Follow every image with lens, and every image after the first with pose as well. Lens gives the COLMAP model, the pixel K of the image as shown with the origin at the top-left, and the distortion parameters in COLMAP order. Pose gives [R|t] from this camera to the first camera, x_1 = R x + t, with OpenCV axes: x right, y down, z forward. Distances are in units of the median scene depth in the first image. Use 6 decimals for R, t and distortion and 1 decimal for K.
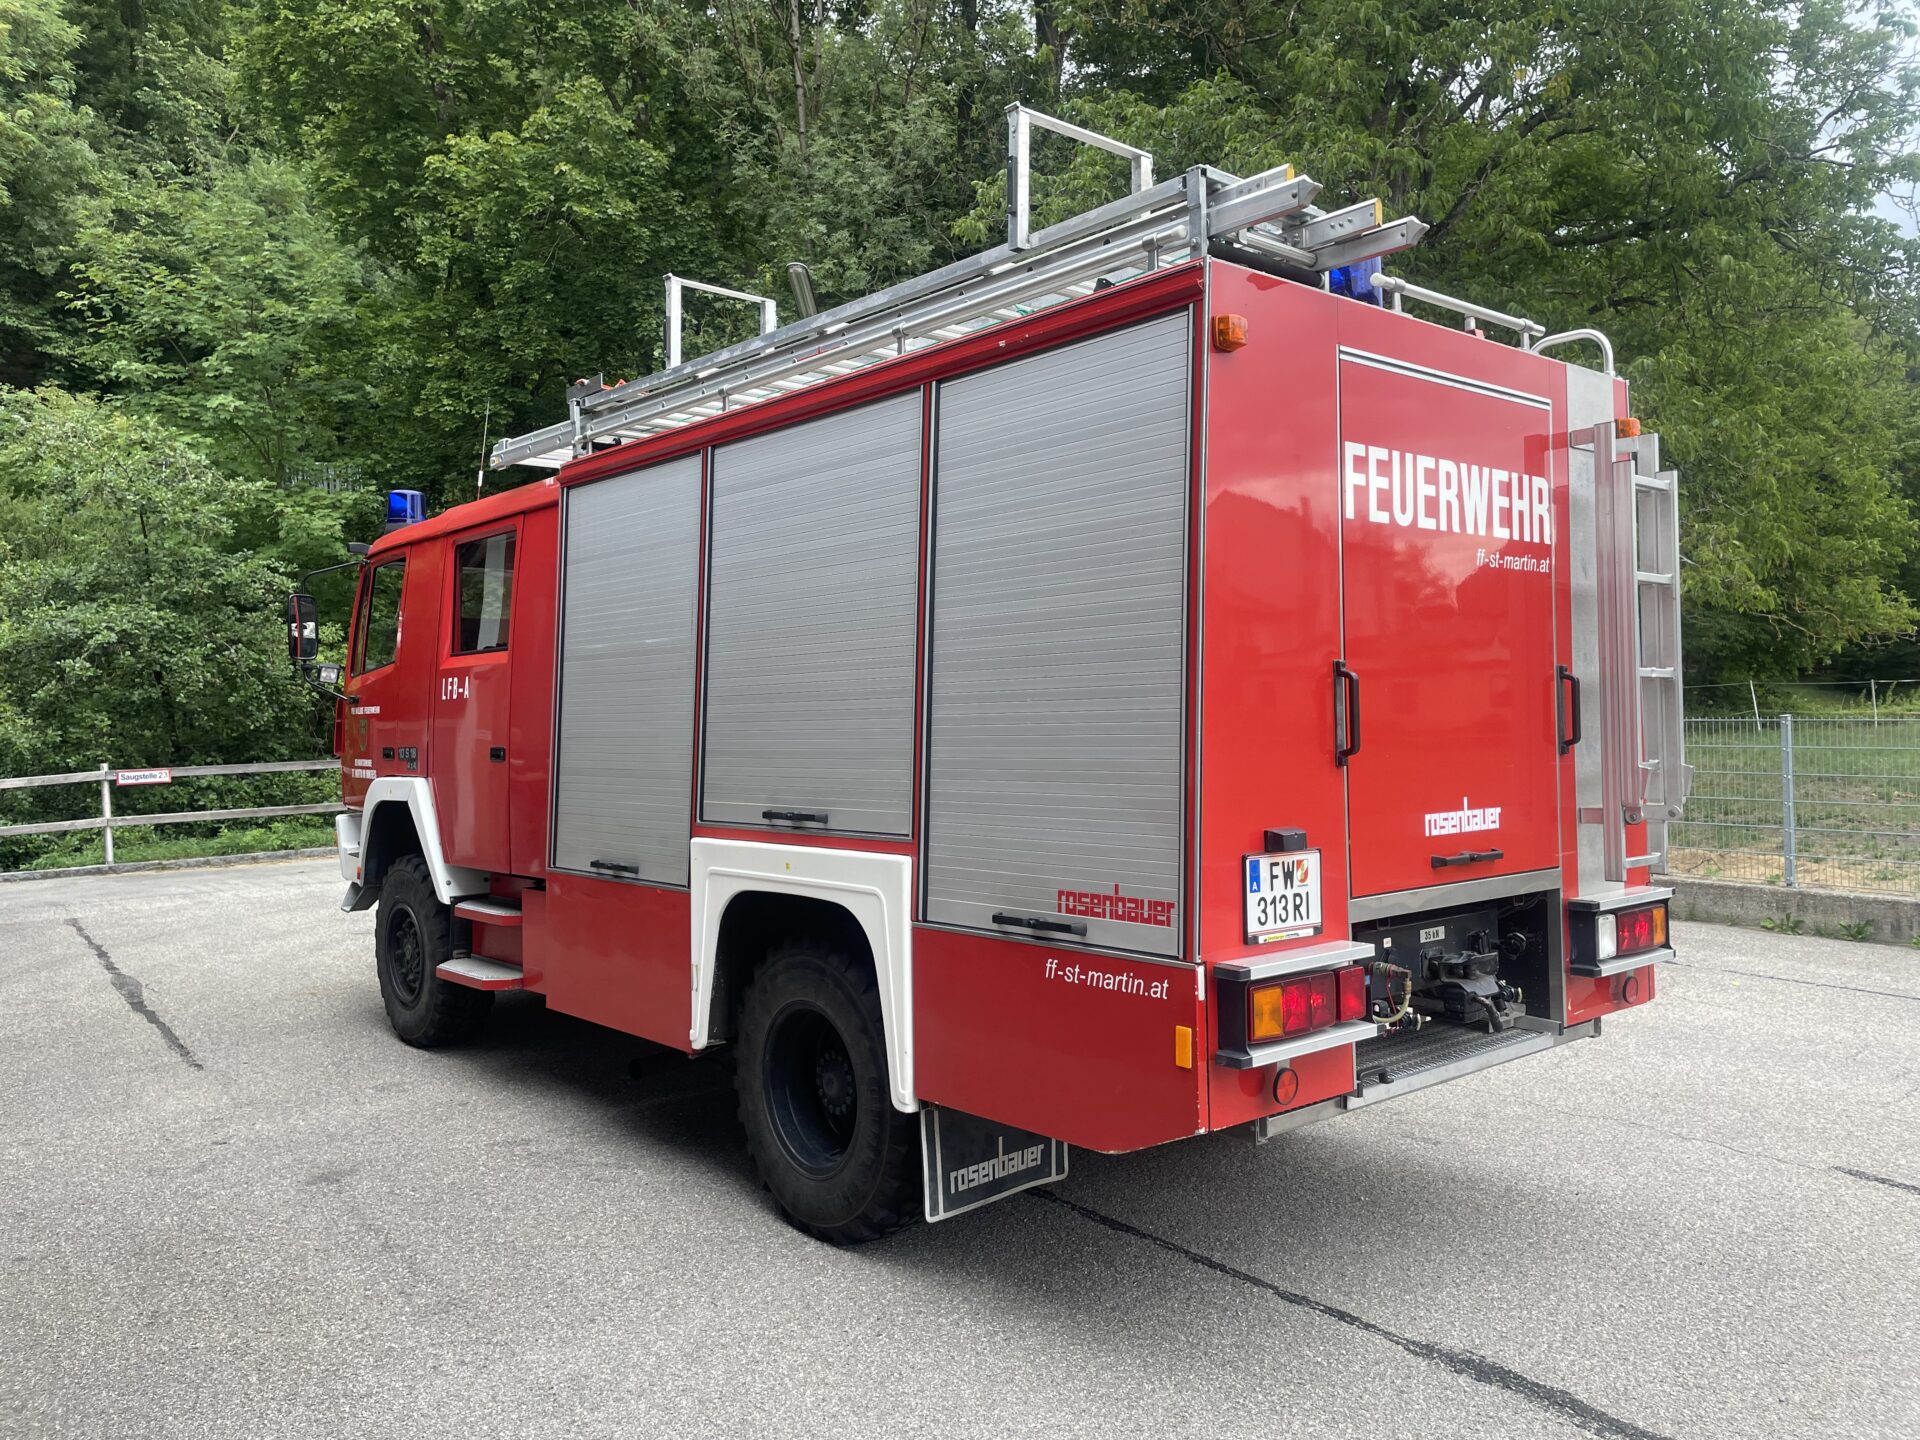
lens RADIAL K [[1456.6, 0, 953.9], [0, 1456.6, 712.2], [0, 0, 1]] dist [0.086751, -0.098707]
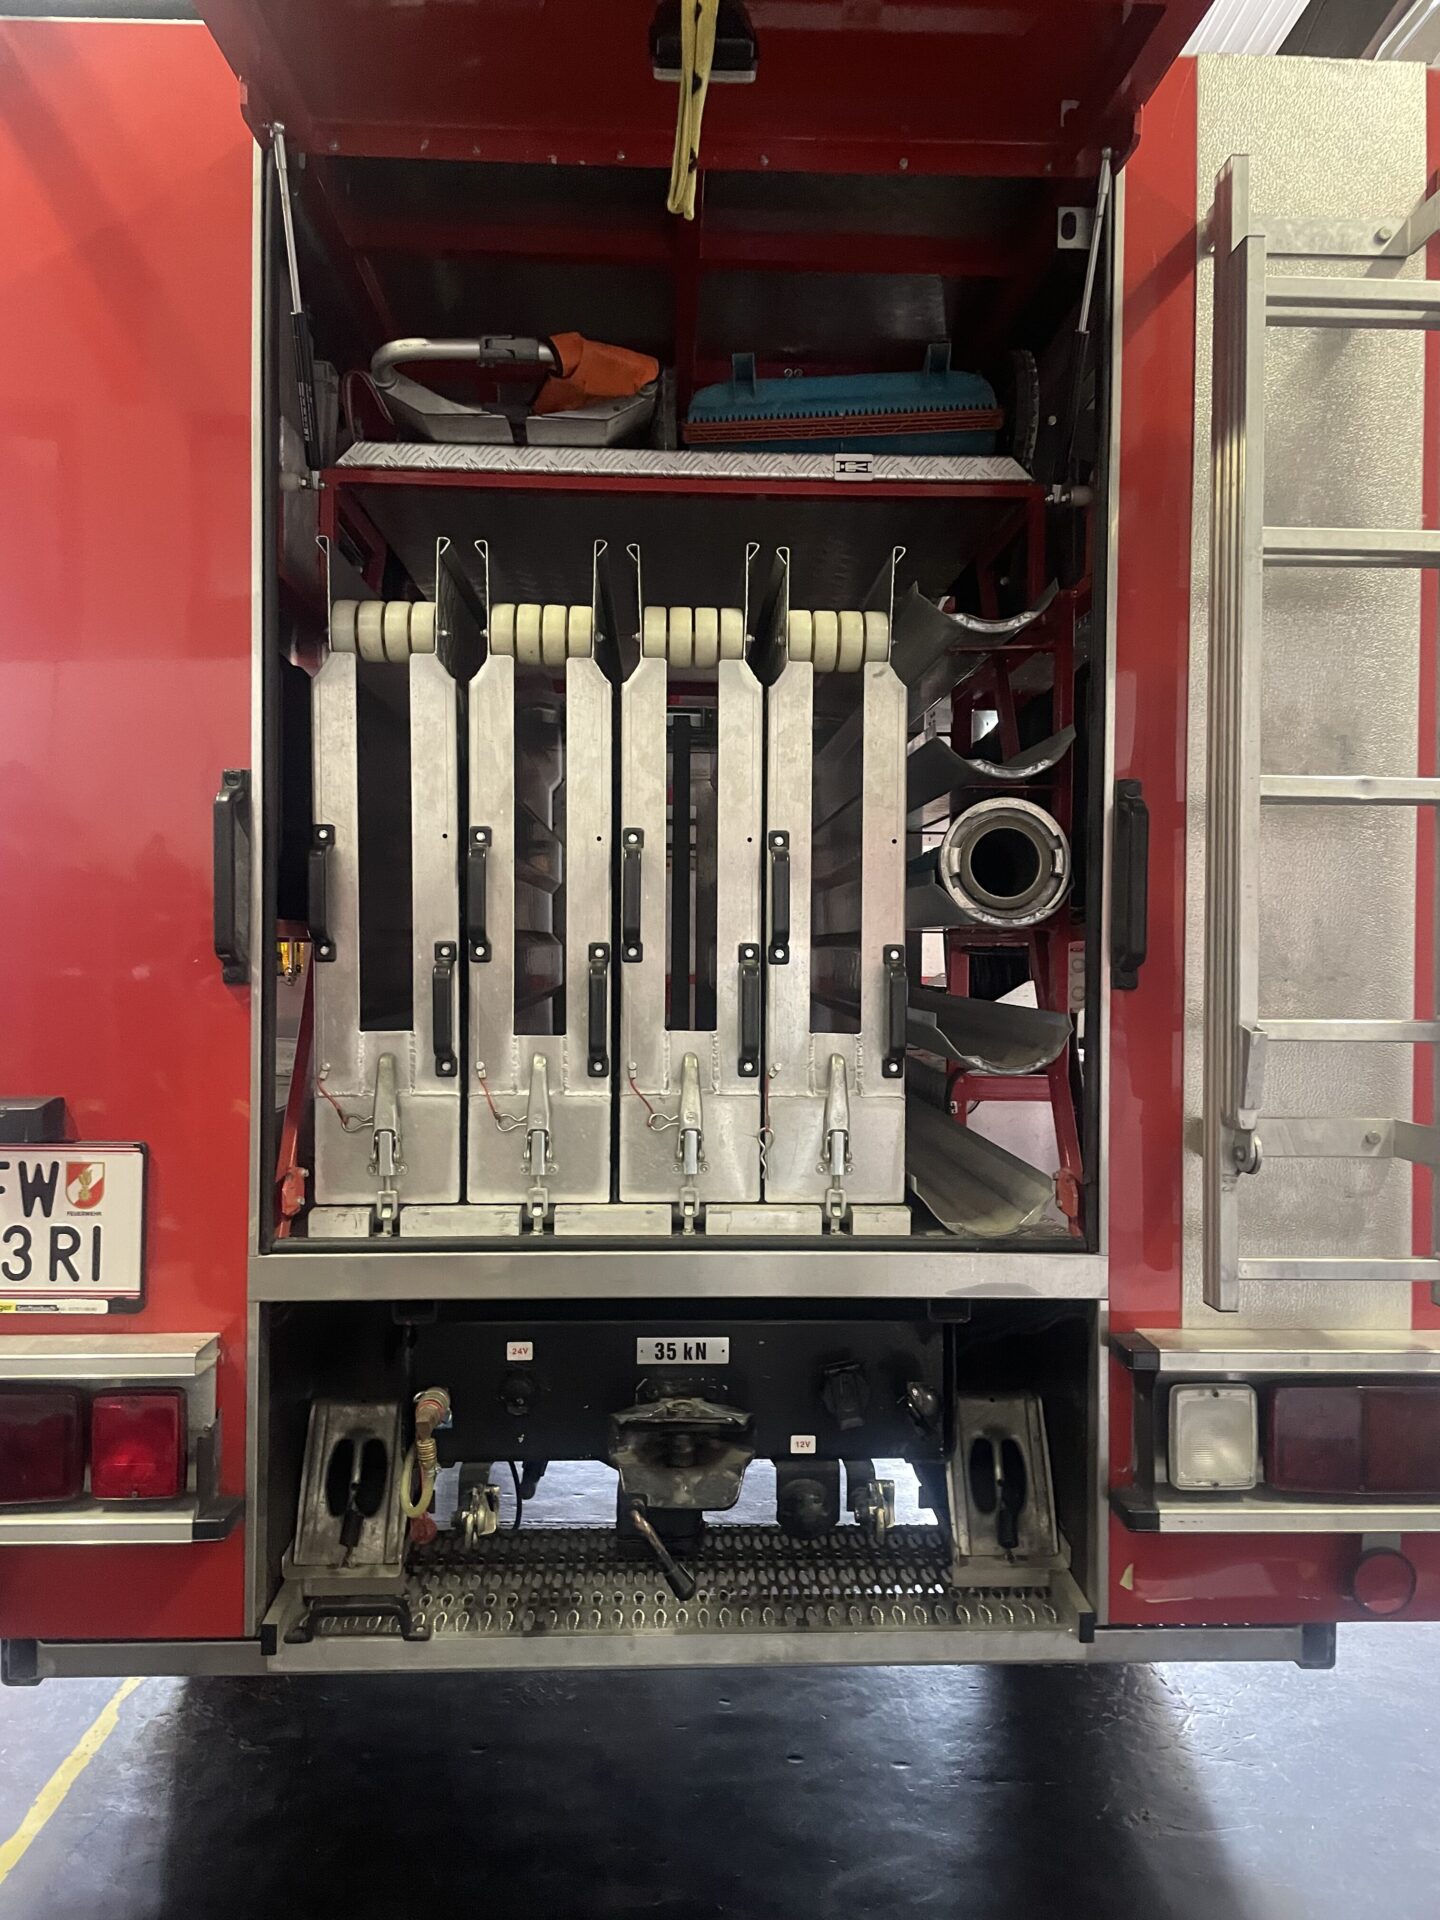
lens RADIAL K [[1456.6, 0, 720.0], [0, 1456.6, 960.0], [0, 0, 1]] dist [0.086751, -0.098707]
pose [[0.778548, 0.018854, -0.627302, 0.652828], [-0.010355, 0.999798, 0.017198, 0.017133], [0.627500, -0.006894, 0.778586, 0.661541]]
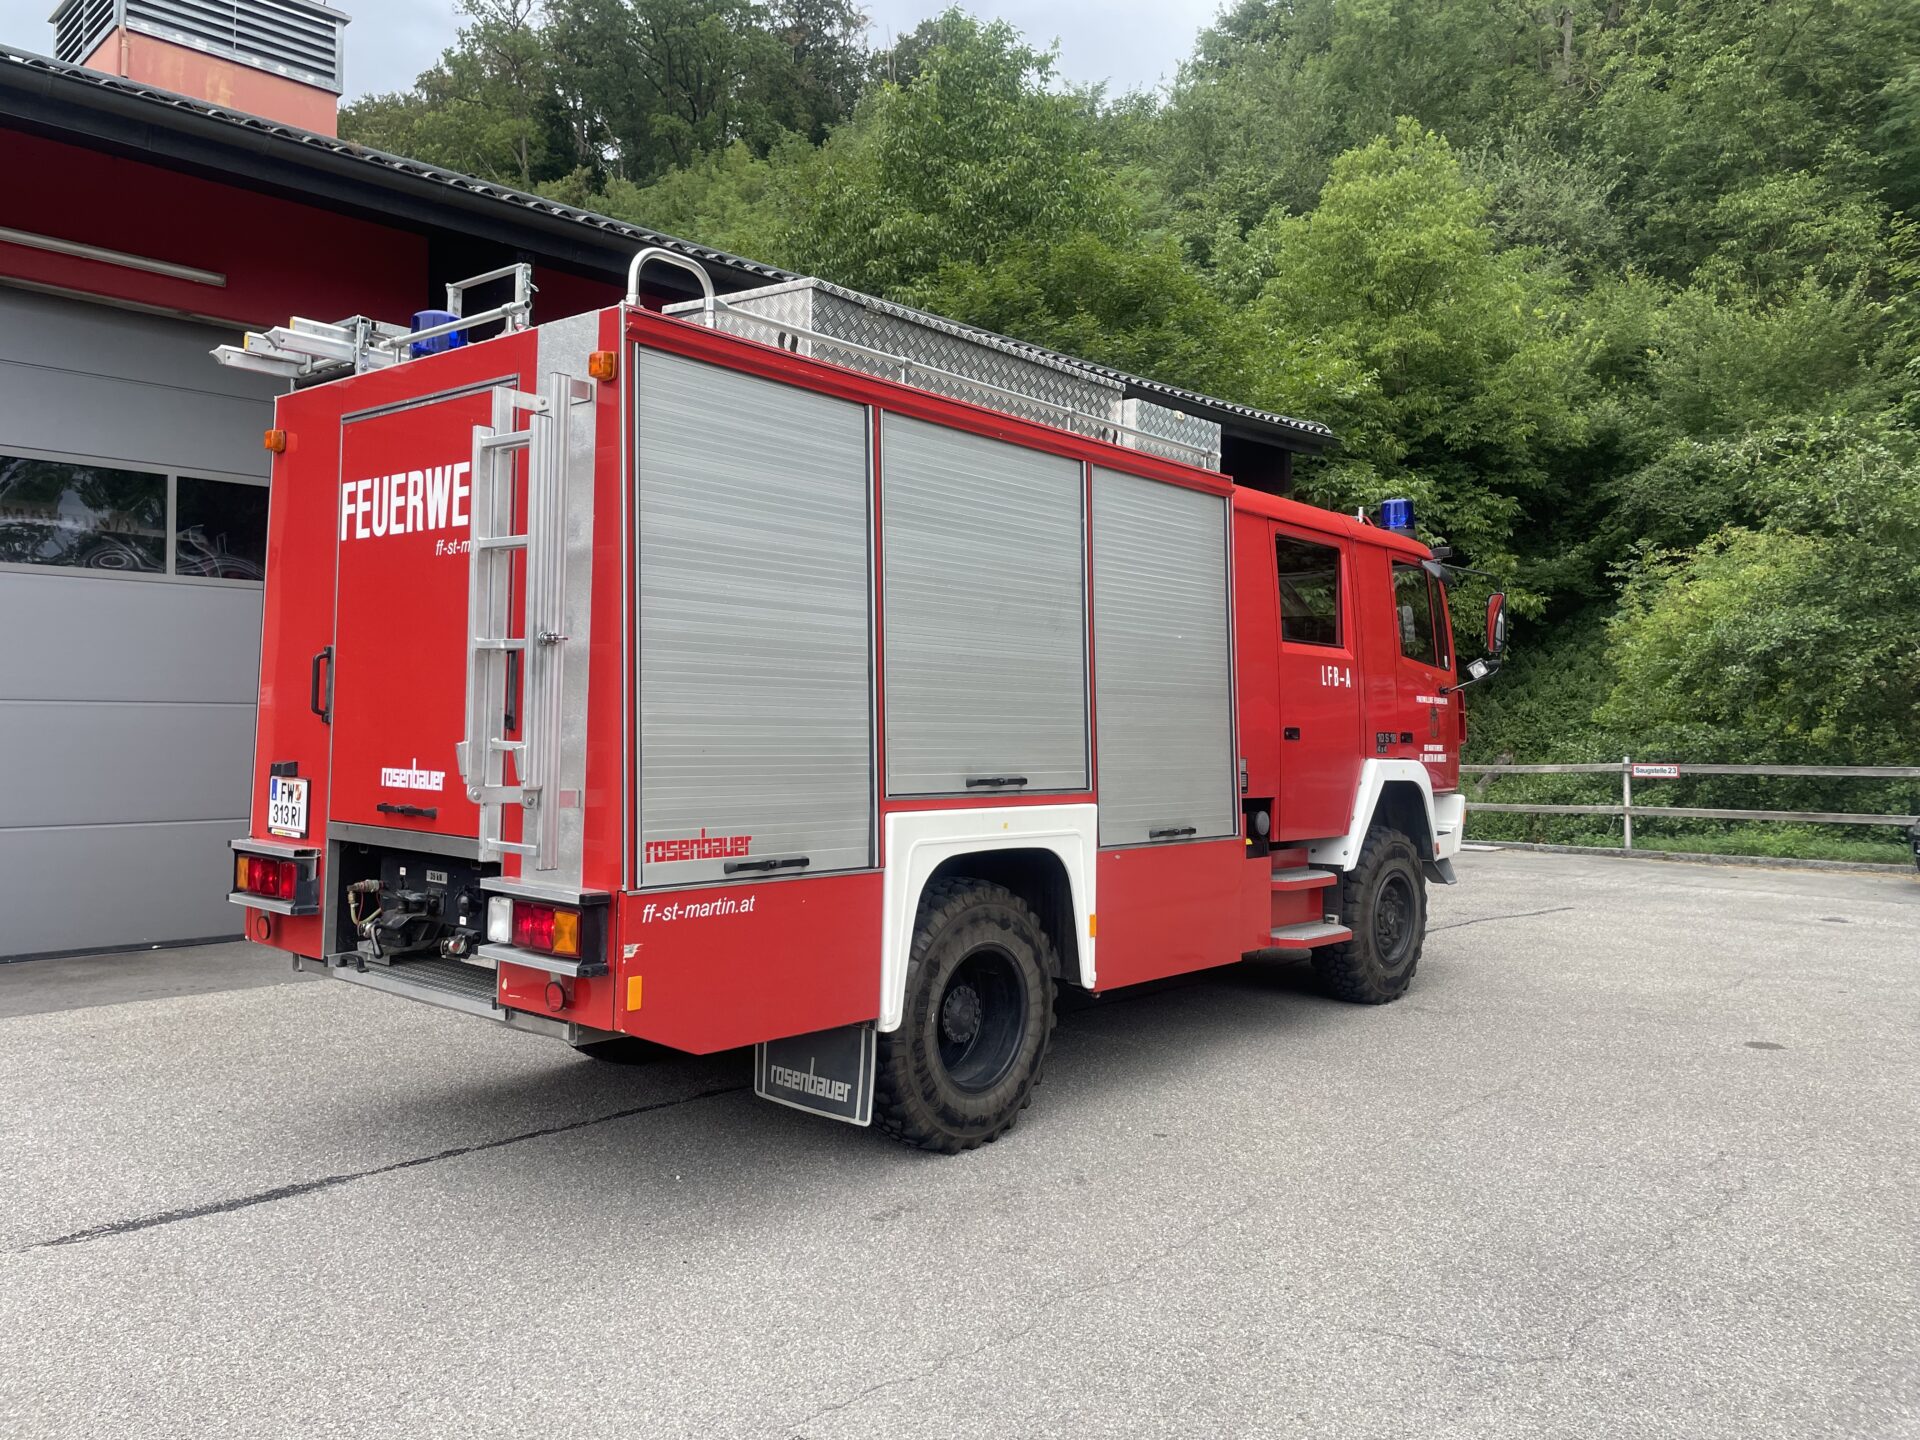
lens RADIAL K [[1456.6, 0, 953.9], [0, 1456.6, 712.2], [0, 0, 1]] dist [0.086751, -0.098707]
pose [[0.137151, 0.011958, -0.990478, 1.590039], [-0.018363, 0.999786, 0.009527, 0.002451], [0.990380, 0.016881, 0.137341, 1.289849]]
